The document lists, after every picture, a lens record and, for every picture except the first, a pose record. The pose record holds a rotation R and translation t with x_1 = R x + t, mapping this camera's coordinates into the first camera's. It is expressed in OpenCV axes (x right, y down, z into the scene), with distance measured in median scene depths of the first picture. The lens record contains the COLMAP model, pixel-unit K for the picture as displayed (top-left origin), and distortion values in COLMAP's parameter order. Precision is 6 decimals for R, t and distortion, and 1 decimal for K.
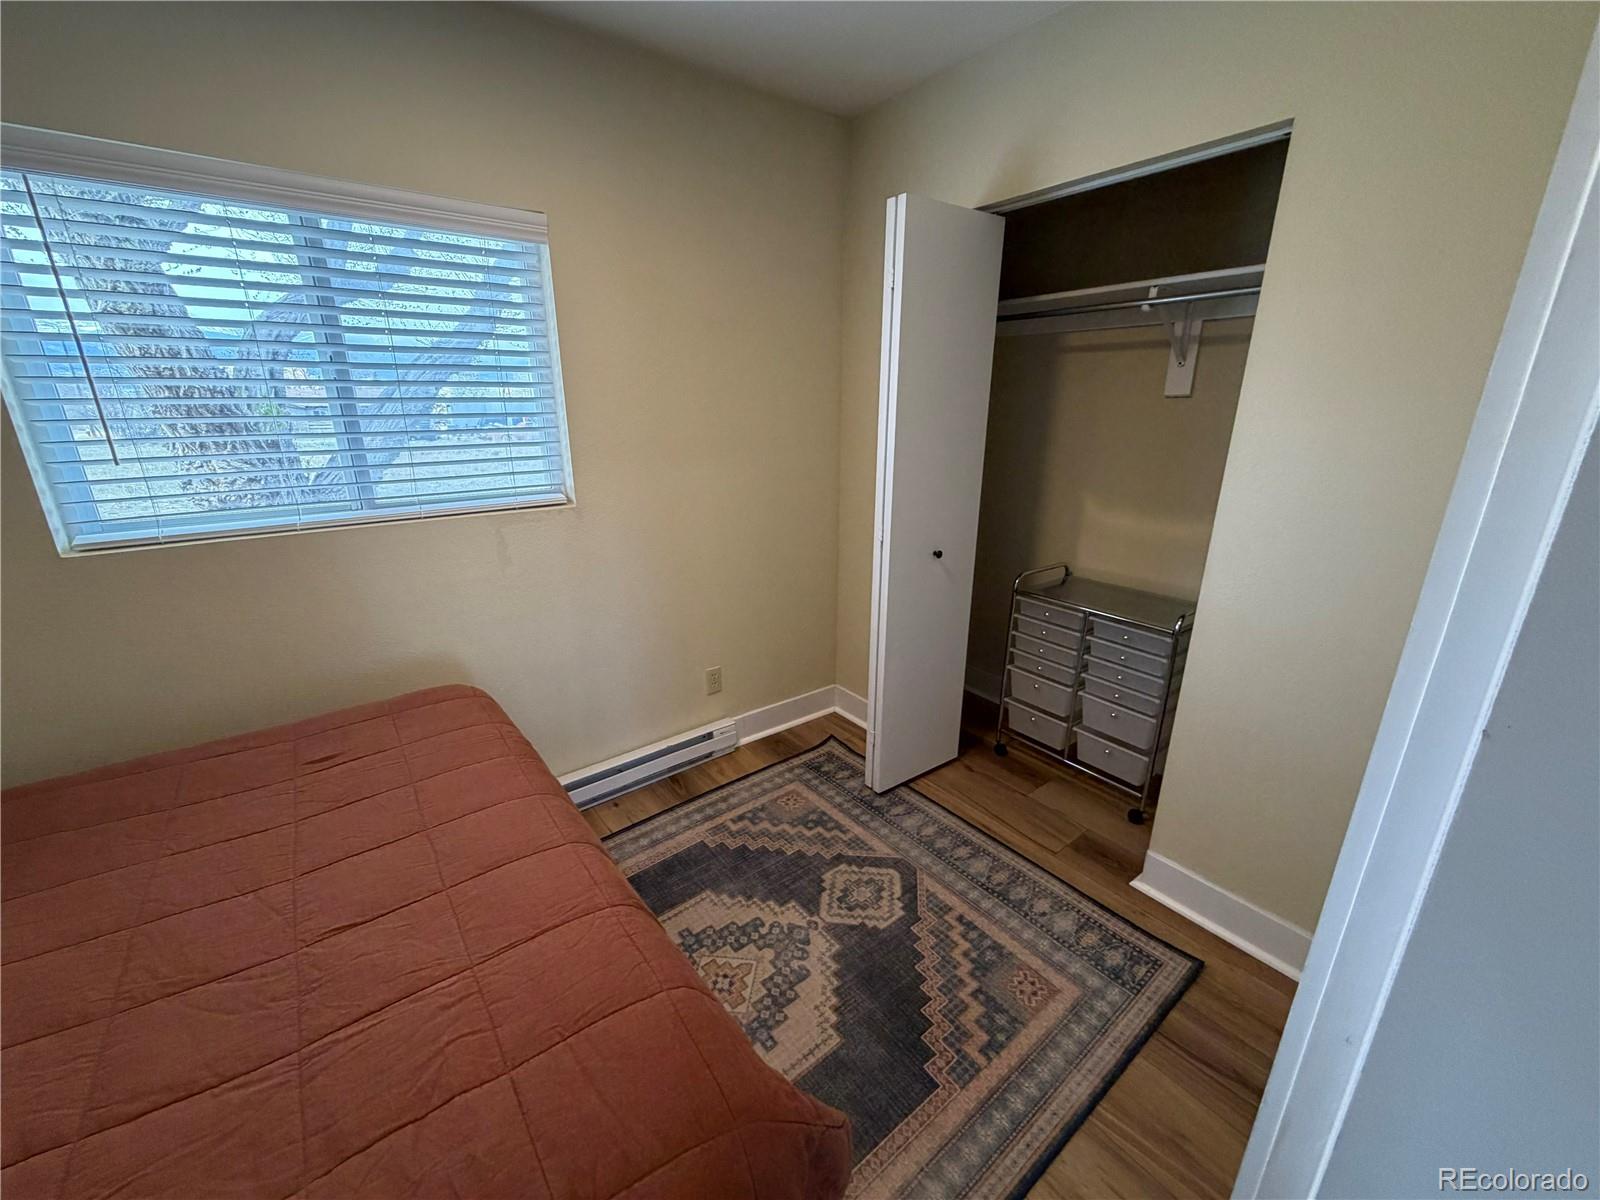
lens RADIAL K [[636.9, 0, 794.7], [0, 636.9, 598.0], [0, 0, 1]] dist [0.001173, -0.000216]
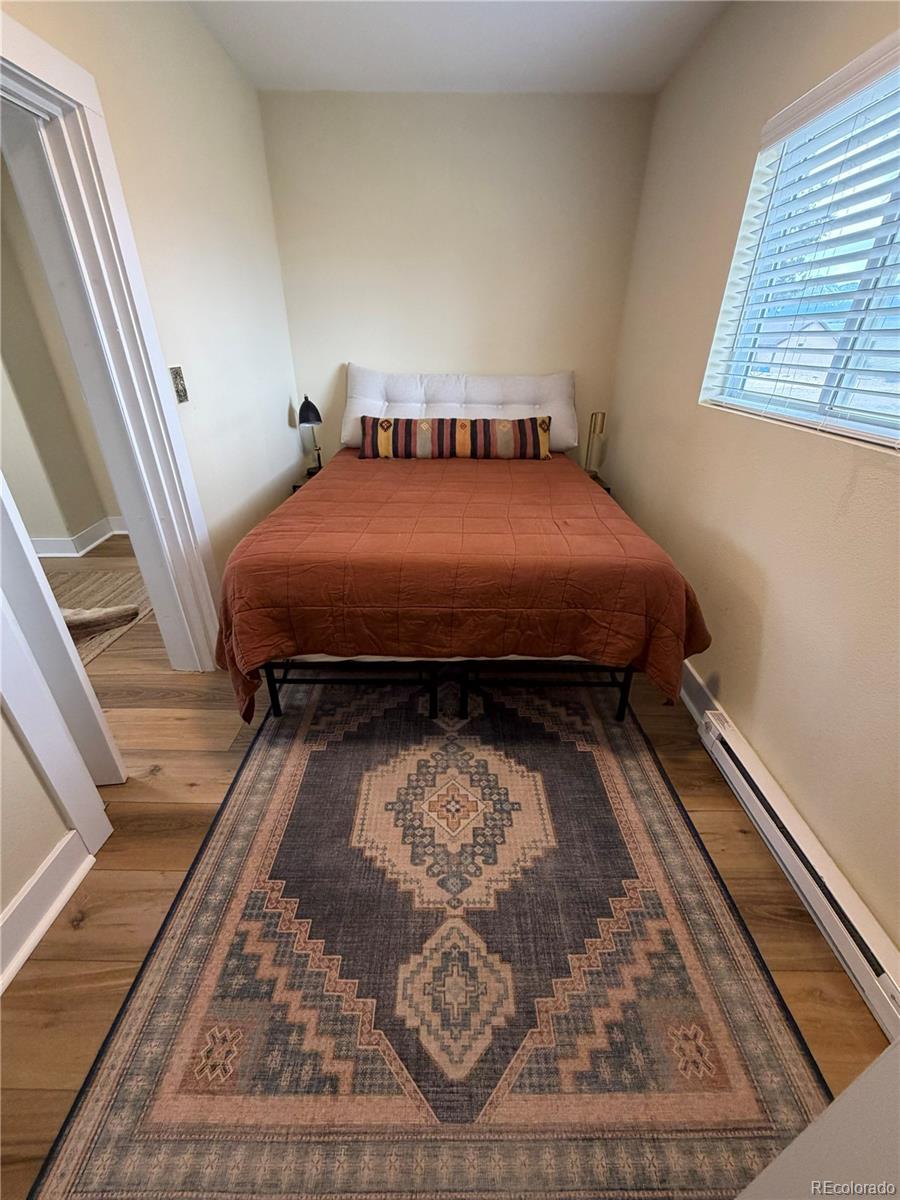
lens RADIAL K [[477.6, 0, 452.4], [0, 477.6, 596.6], [0, 0, 1]] dist [0.001173, -0.000216]
pose [[-0.608261, 0.371997, -0.701168, 0.366017], [-0.246332, 0.751288, 0.612280, -0.257143], [0.754546, 0.545146, -0.365344, 1.047148]]
